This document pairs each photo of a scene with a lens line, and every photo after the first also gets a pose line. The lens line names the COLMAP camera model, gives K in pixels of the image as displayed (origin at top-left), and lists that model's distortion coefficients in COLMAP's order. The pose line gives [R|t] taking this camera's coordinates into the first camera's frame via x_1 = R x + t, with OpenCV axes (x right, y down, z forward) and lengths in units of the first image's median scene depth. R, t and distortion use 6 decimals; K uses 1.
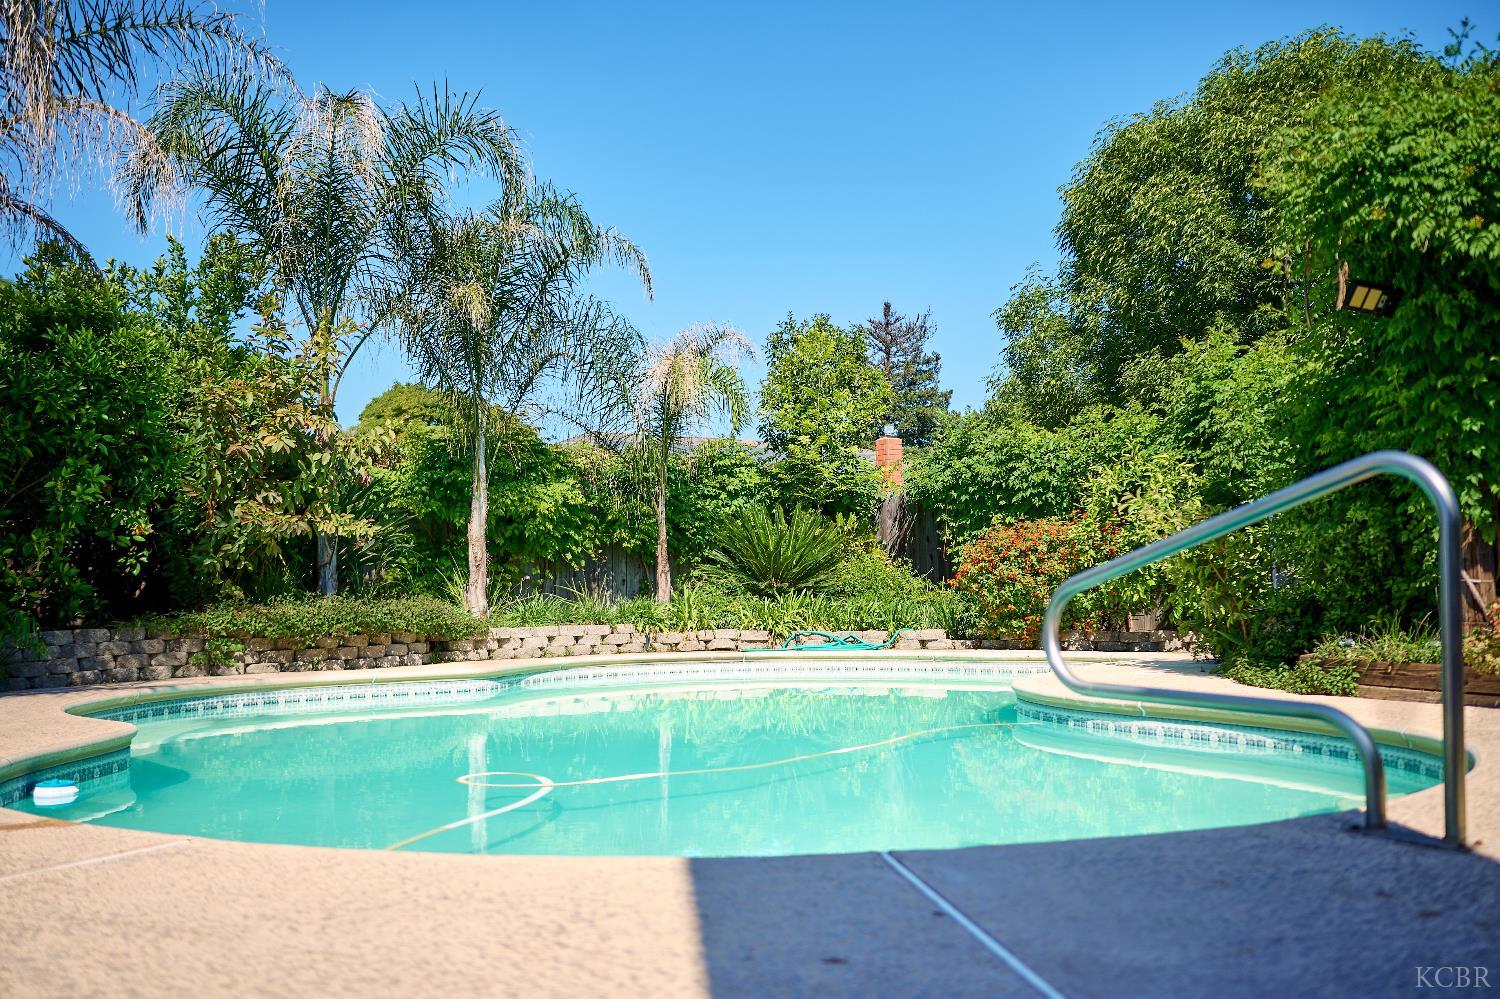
lens RADIAL K [[1423.9, 0, 745.3], [0, 1423.9, 499.0], [0, 0, 1]] dist [0.001278, 0.000000]
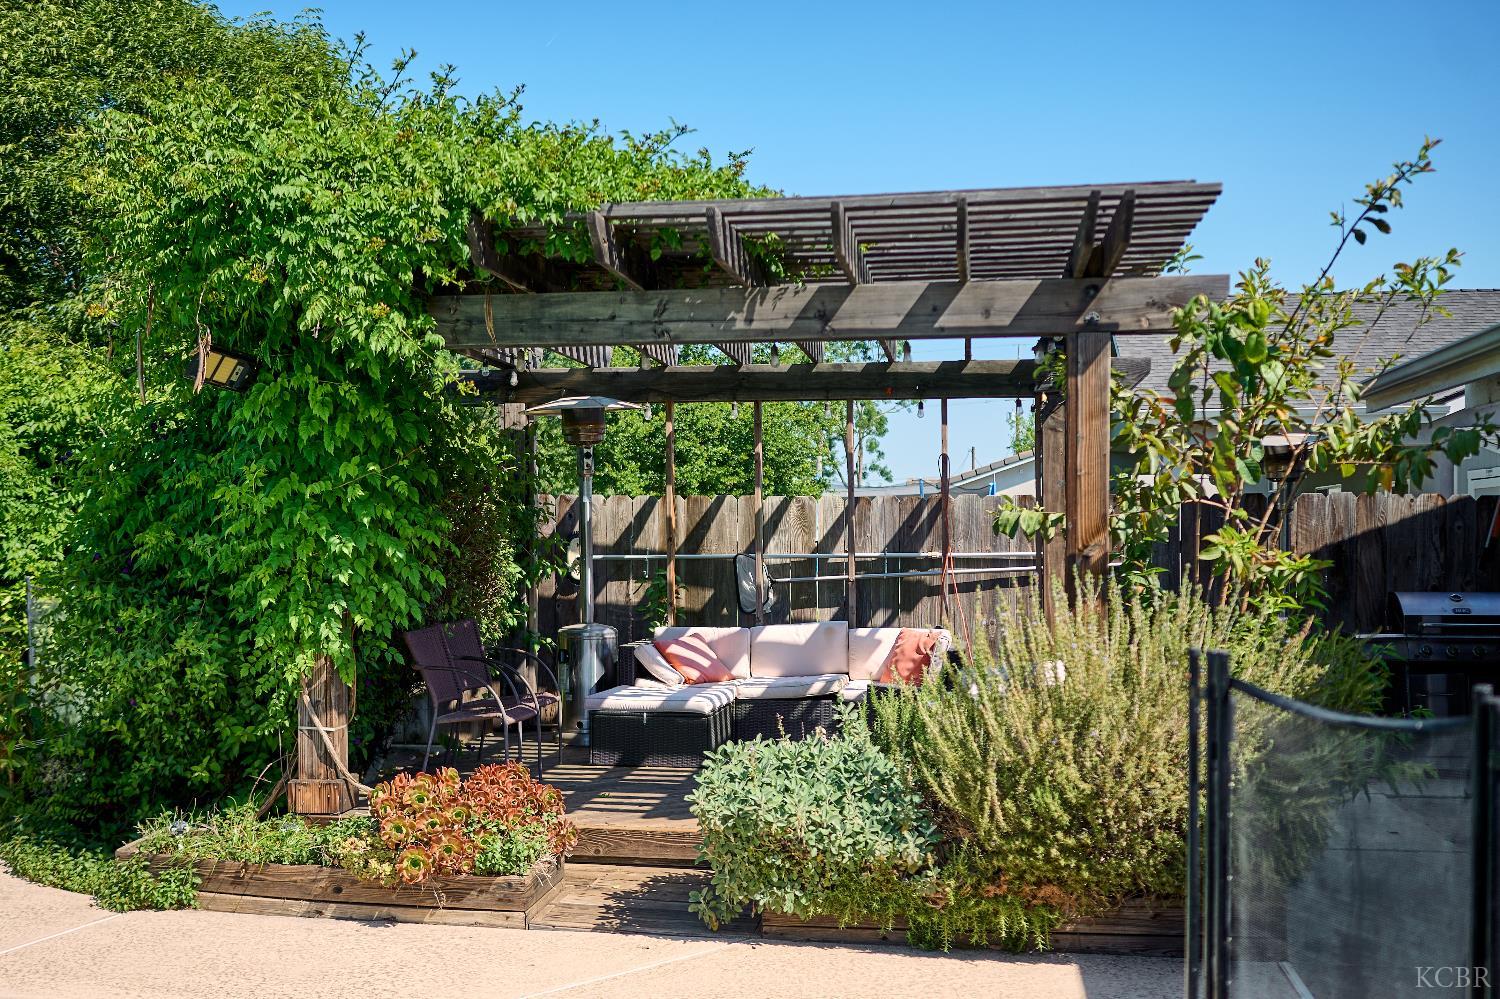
lens RADIAL K [[1423.9, 0, 635.2], [0, 1423.9, 460.5], [0, 0, 1]] dist [0.001278, 0.000000]
pose [[0.667544, 0.002529, 0.744566, 0.023012], [-0.057040, 0.997229, 0.047752, -0.146650], [-0.742382, -0.074346, 0.665839, 0.344708]]
